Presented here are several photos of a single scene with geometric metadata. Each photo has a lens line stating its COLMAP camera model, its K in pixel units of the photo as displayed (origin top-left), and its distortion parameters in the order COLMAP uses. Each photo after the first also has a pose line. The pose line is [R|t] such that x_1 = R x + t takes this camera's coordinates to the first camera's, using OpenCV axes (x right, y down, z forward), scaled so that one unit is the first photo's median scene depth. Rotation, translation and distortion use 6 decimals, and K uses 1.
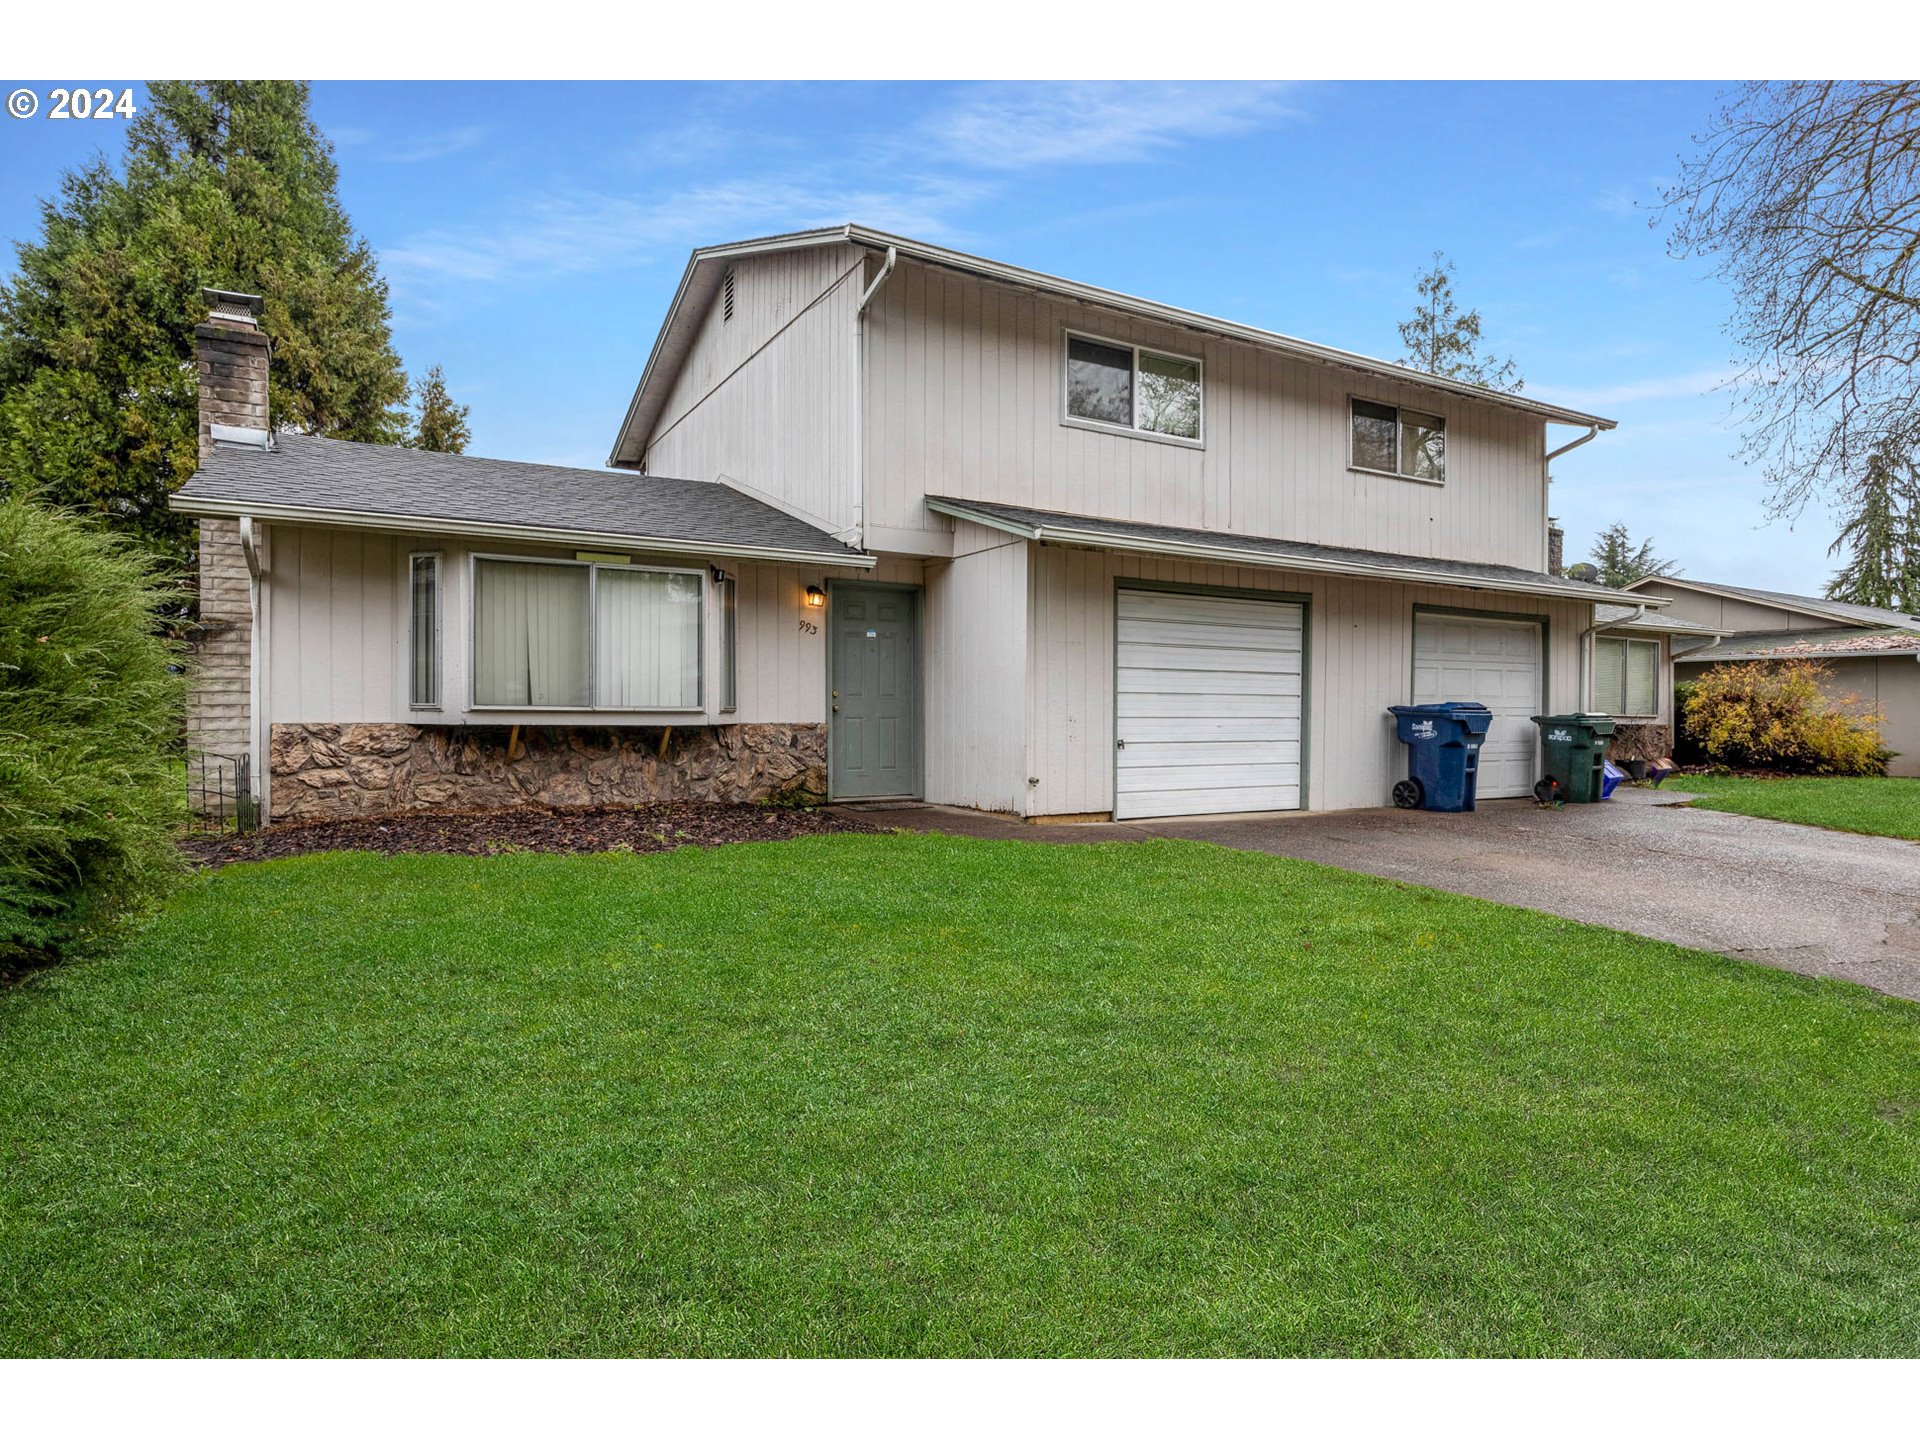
lens RADIAL K [[1178.8, 0, 970.9], [0, 1178.8, 722.2], [0, 0, 1]] dist [-0.026874, 0.003363]
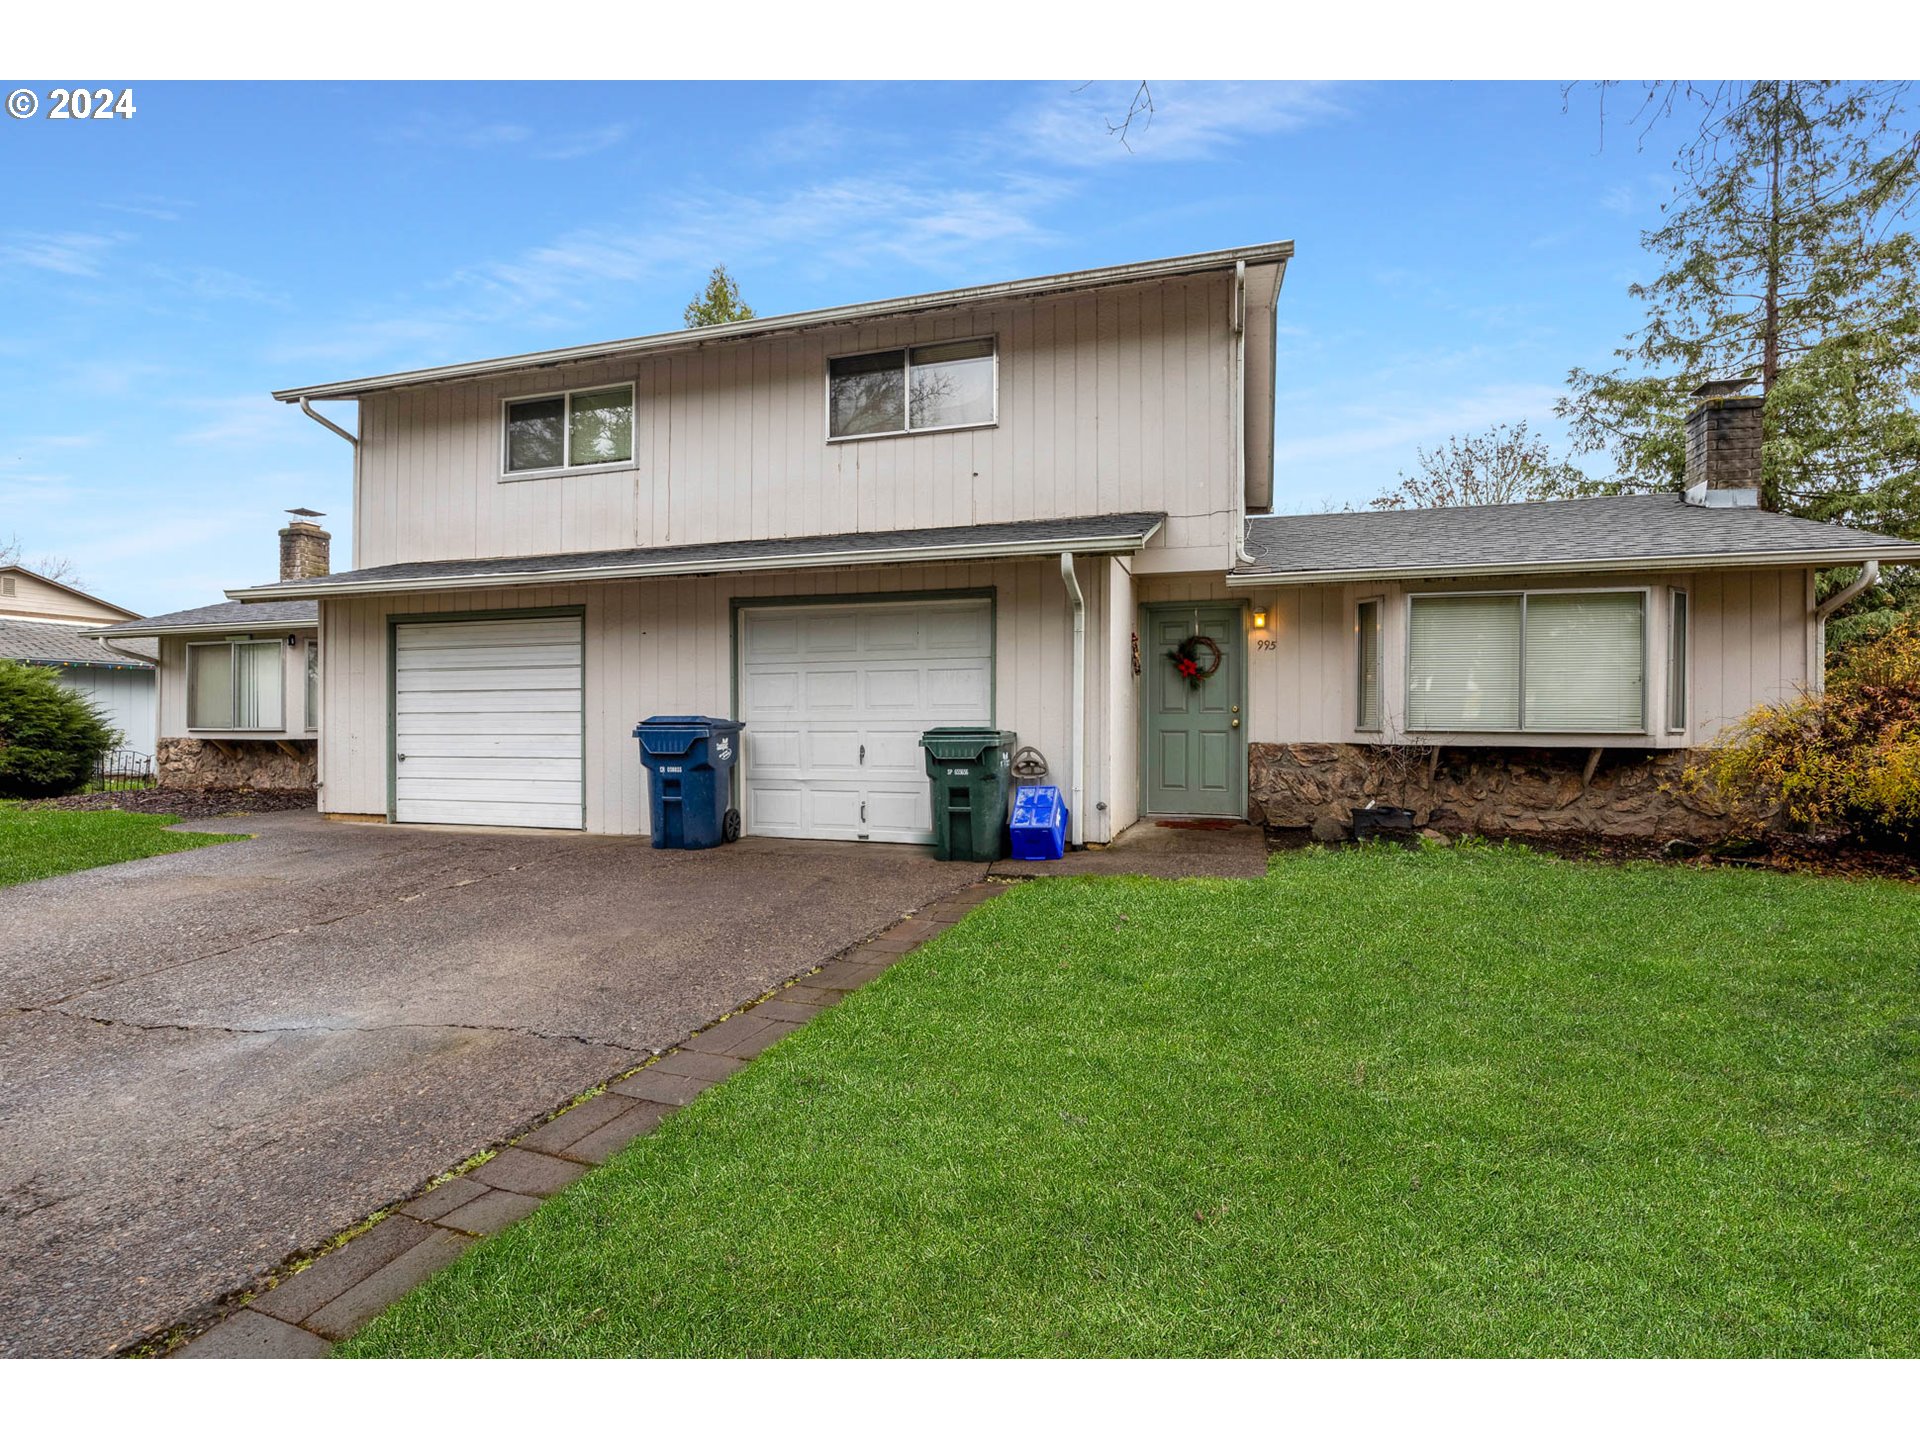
lens RADIAL K [[993.8, 0, 908.8], [0, 993.8, 731.6], [0, 0, 1]] dist [-0.032996, 0.003323]
pose [[0.625582, -0.004112, -0.780147, 1.160470], [-0.003756, 0.999959, -0.008282, -0.000358], [0.780149, 0.008111, 0.625541, 0.753833]]
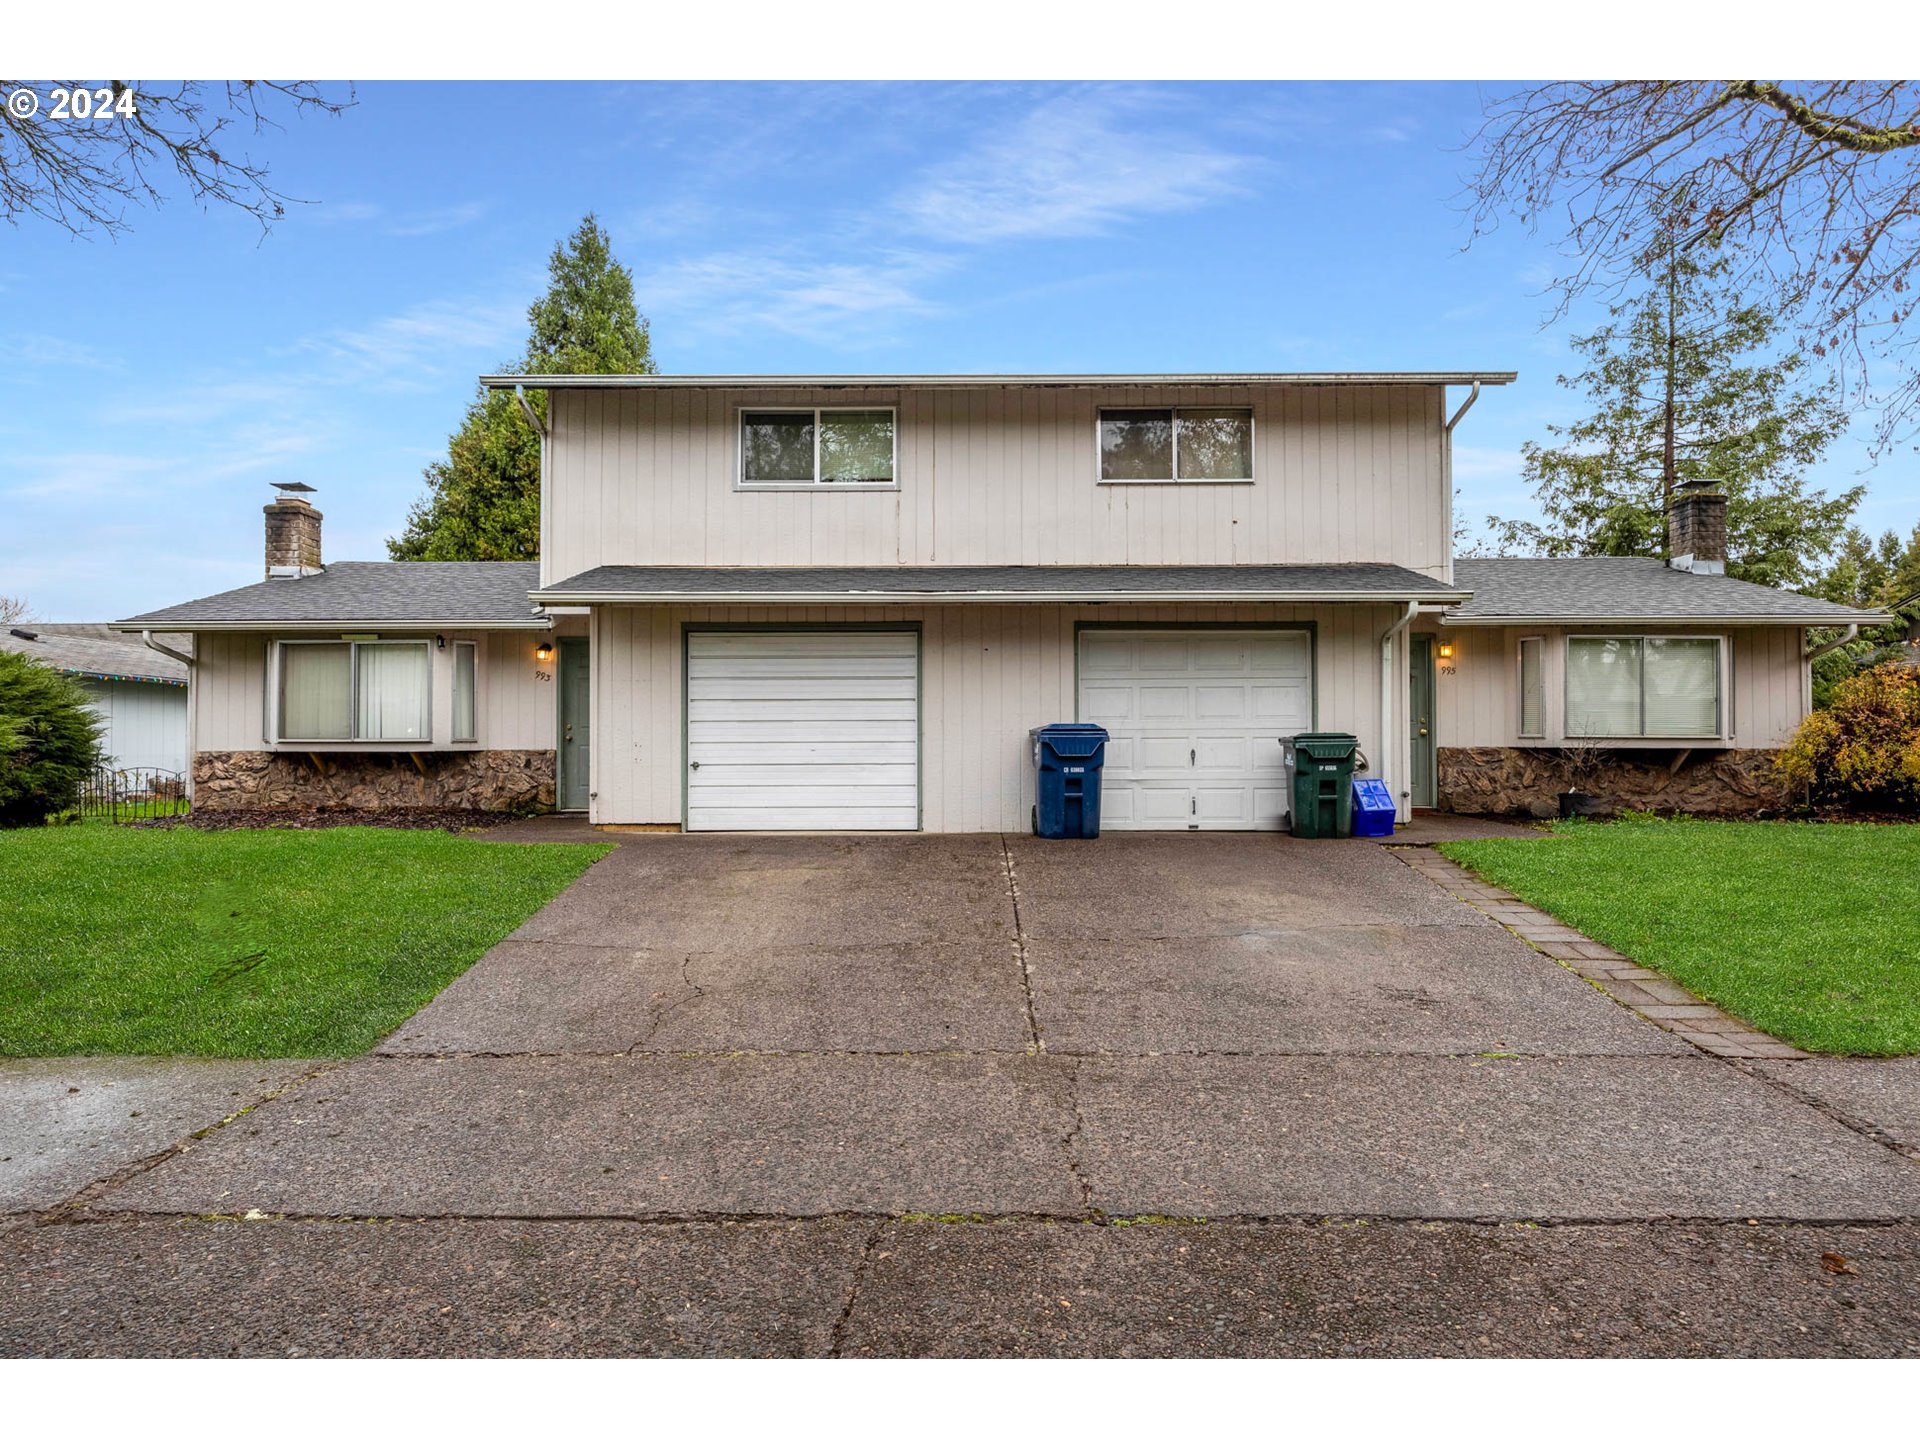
lens RADIAL K [[1178.8, 0, 915.8], [0, 1178.8, 734.1], [0, 0, 1]] dist [-0.026874, 0.003363]
pose [[0.833053, -0.016239, -0.552954, 0.917654], [0.002945, 0.999685, -0.024923, 0.016541], [0.553185, 0.019134, 0.832839, 0.147741]]
